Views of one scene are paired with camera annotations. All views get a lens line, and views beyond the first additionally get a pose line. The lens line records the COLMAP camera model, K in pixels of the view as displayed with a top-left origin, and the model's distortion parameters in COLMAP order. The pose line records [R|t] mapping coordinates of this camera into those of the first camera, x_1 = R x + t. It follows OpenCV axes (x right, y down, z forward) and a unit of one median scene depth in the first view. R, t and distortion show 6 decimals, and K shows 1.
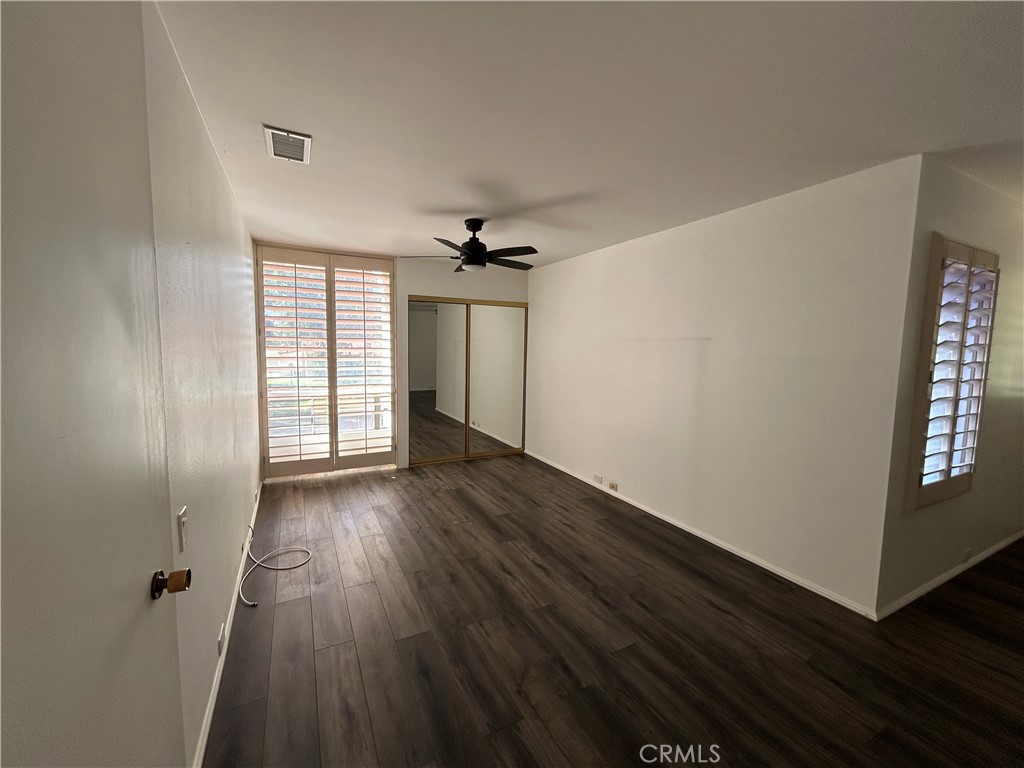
lens RADIAL K [[413.1, 0, 515.2], [0, 413.1, 388.0], [0, 0, 1]] dist [-0.001370, 0.000818]
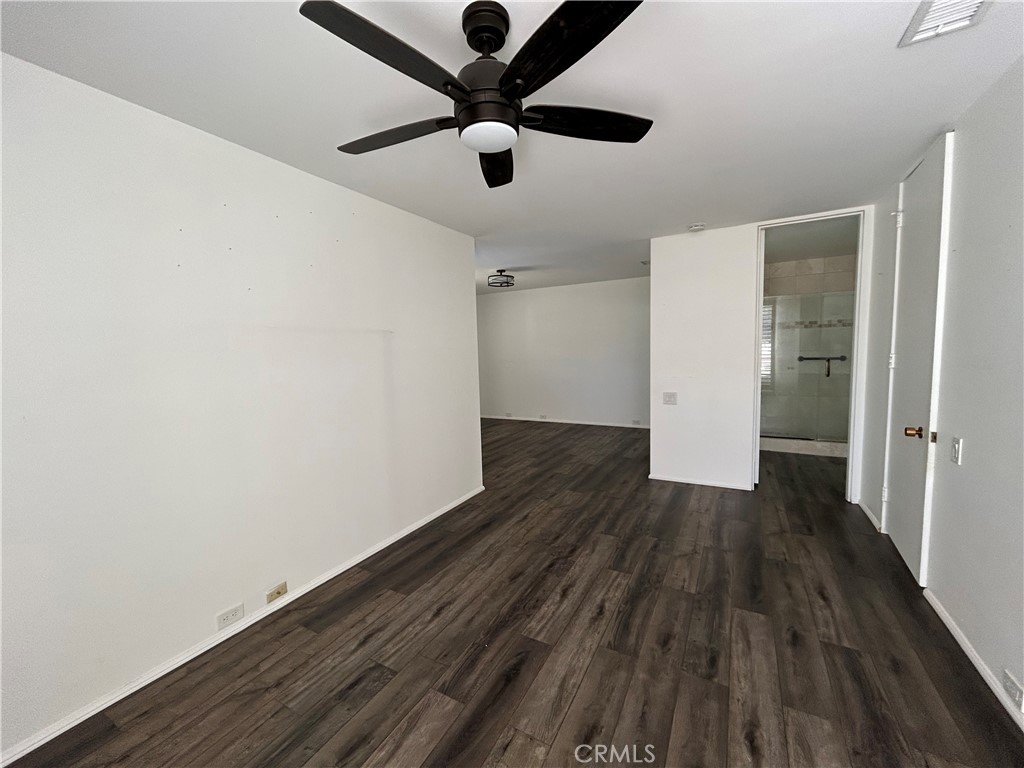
lens RADIAL K [[413.1, 0, 509.2], [0, 413.1, 380.8], [0, 0, 1]] dist [-0.001370, 0.000818]
pose [[-0.538622, -0.073572, 0.839329, -0.518599], [0.101730, 0.983213, 0.151467, -0.130039], [-0.836383, 0.166969, -0.522096, 1.356402]]
